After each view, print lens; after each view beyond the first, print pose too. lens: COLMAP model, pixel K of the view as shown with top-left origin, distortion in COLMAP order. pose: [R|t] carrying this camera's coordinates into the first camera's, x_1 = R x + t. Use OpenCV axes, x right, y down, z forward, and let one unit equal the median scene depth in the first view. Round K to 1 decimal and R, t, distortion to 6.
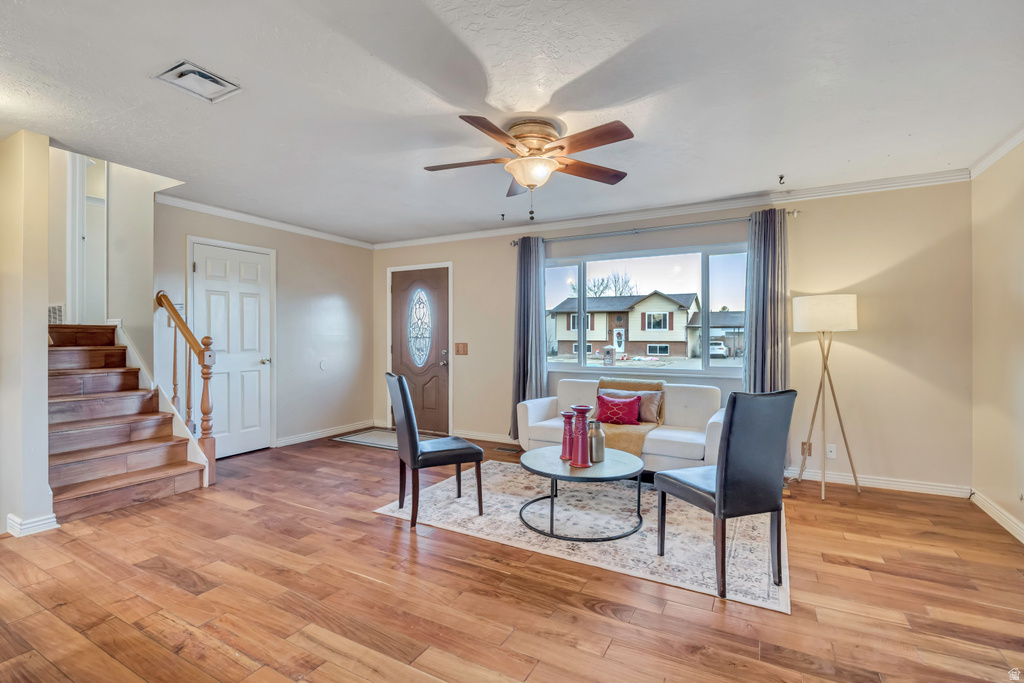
lens RADIAL K [[478.7, 0, 515.6], [0, 478.7, 337.1], [0, 0, 1]] dist [-0.011999, 0.000135]
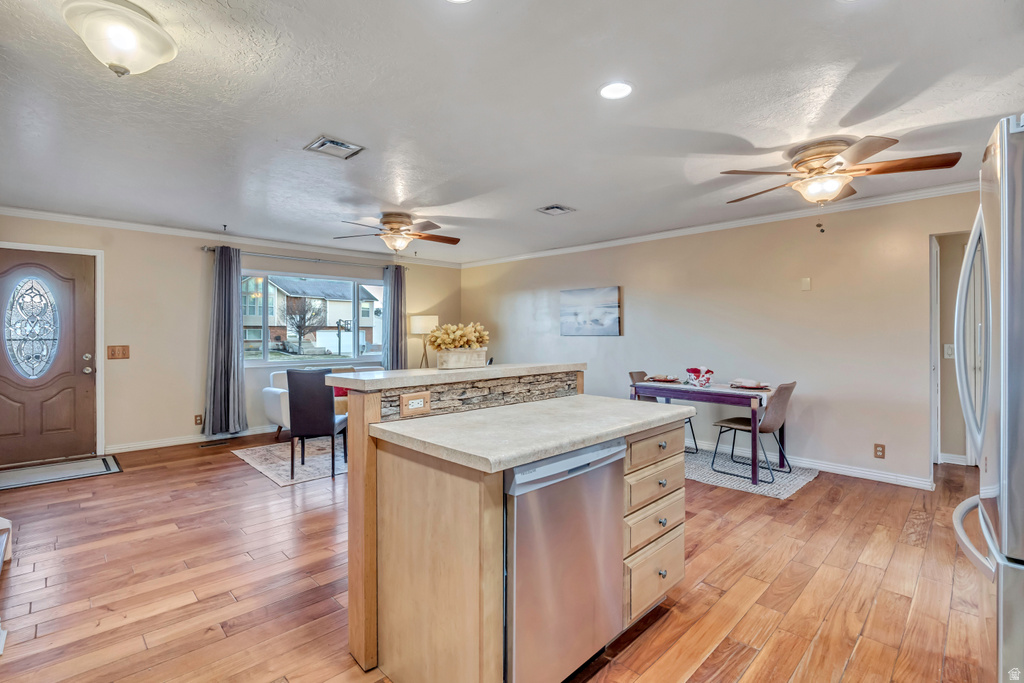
lens RADIAL K [[478.7, 0, 503.9], [0, 478.7, 337.0], [0, 0, 1]] dist [-0.011999, 0.000135]
pose [[0.277495, -0.009426, 0.960681, -1.055687], [0.003451, 0.999955, 0.008814, -0.011892], [-0.960721, 0.000869, 0.277515, 0.111743]]
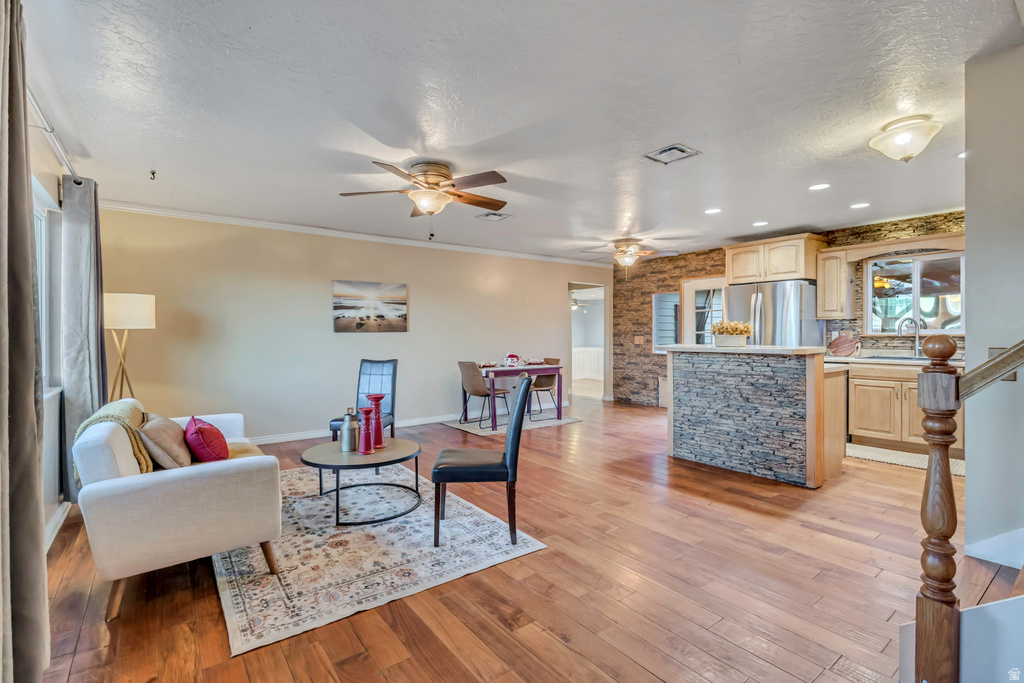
lens RADIAL K [[478.7, 0, 512.7], [0, 478.7, 336.9], [0, 0, 1]] dist [-0.011999, 0.000135]
pose [[-0.909888, -0.003947, 0.414835, -0.484002], [0.001166, 0.999926, 0.012071, -0.002107], [-0.414852, 0.011467, -0.909817, 1.471279]]
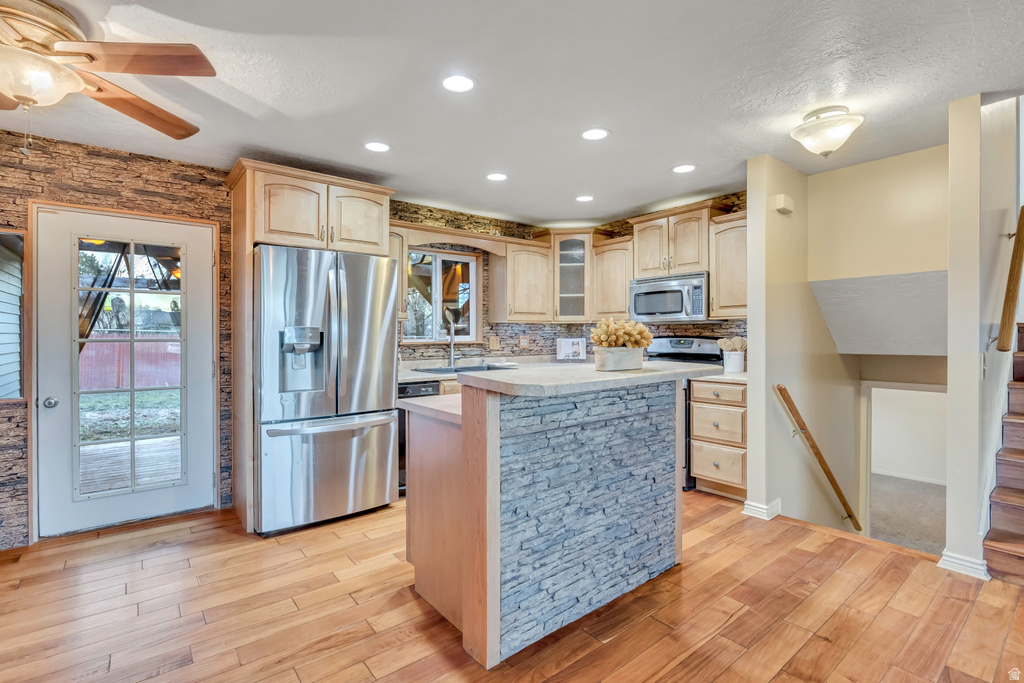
lens RADIAL K [[478.7, 0, 506.3], [0, 478.7, 335.7], [0, 0, 1]] dist [-0.011999, 0.000135]
pose [[-0.387505, -0.000973, -0.921867, 0.058324], [-0.001641, 0.999999, -0.000366, -0.005705], [0.921866, 0.001370, -0.387506, 0.426741]]
